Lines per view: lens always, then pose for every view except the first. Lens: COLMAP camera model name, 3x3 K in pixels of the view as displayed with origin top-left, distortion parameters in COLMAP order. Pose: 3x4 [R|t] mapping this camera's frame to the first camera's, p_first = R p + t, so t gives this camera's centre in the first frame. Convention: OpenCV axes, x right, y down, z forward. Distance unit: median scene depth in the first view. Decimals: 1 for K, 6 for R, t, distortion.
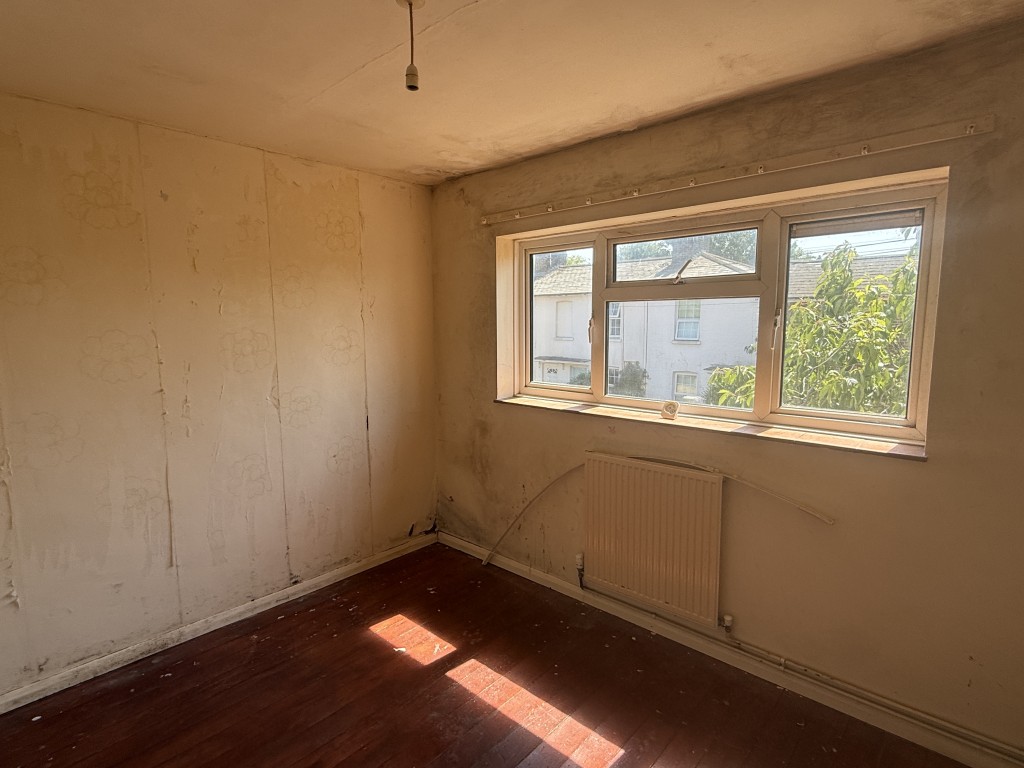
lens RADIAL K [[526.0, 0, 512.0], [0, 526.0, 384.0], [0, 0, 1]] dist [-0.001615, -0.000596]
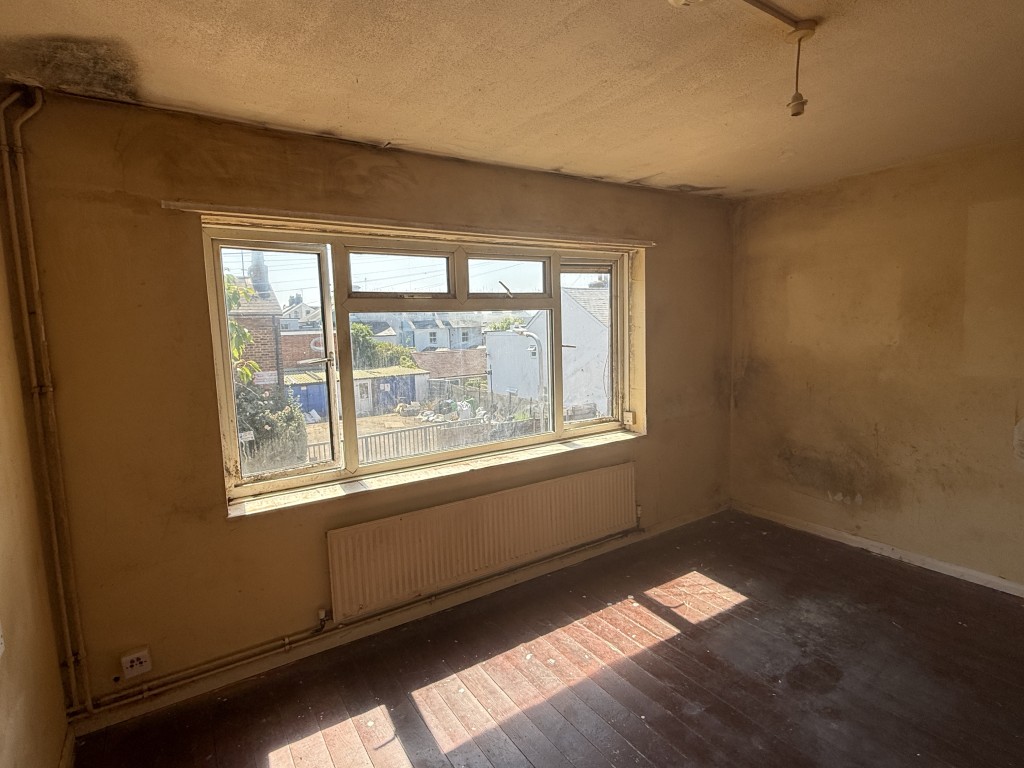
lens RADIAL K [[526.0, 0, 512.0], [0, 526.0, 384.0], [0, 0, 1]] dist [-0.001615, -0.000596]
pose [[0.252605, -0.103383, 0.962030, -0.954626], [0.148885, 0.986587, 0.066928, -0.076360], [-0.956046, 0.126325, 0.264609, 0.734454]]
